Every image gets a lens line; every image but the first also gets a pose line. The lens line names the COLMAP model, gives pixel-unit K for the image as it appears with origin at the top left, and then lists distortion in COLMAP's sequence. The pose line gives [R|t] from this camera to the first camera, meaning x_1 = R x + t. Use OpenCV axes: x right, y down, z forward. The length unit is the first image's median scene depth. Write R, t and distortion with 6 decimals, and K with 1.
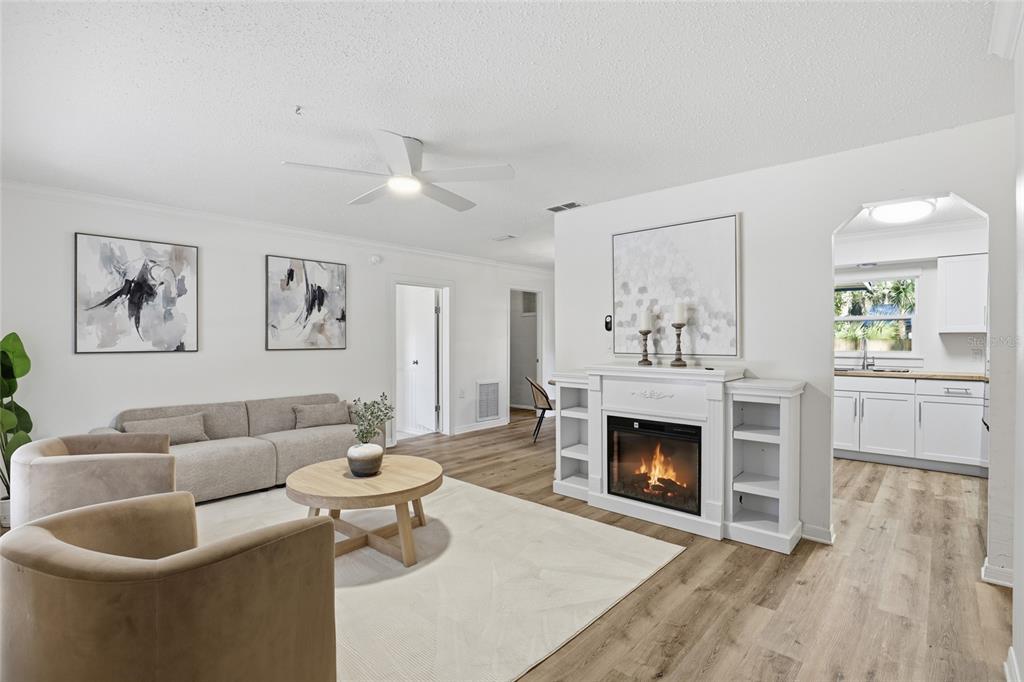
lens RADIAL K [[473.6, 0, 508.9], [0, 473.6, 339.7], [0, 0, 1]] dist [-0.034326, -0.000368]
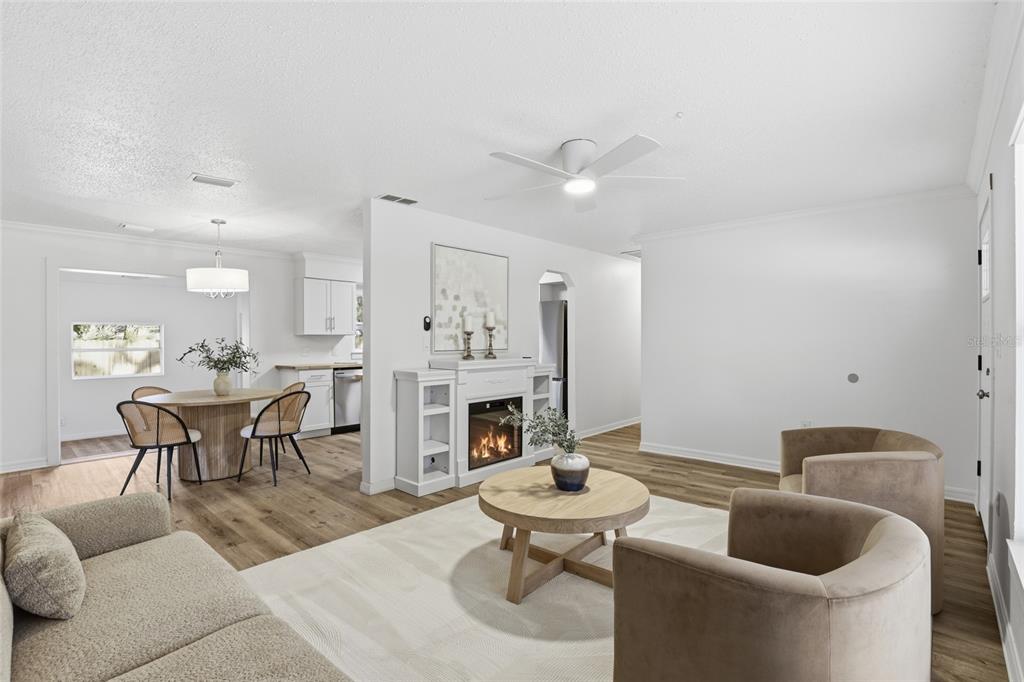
lens RADIAL K [[473.6, 0, 518.3], [0, 473.6, 337.4], [0, 0, 1]] dist [-0.034326, -0.000368]
pose [[-0.005176, 0.006971, 0.999962, -0.920792], [0.001768, 0.999974, -0.006962, 0.004791], [-0.999985, 0.001732, -0.005188, 0.844753]]
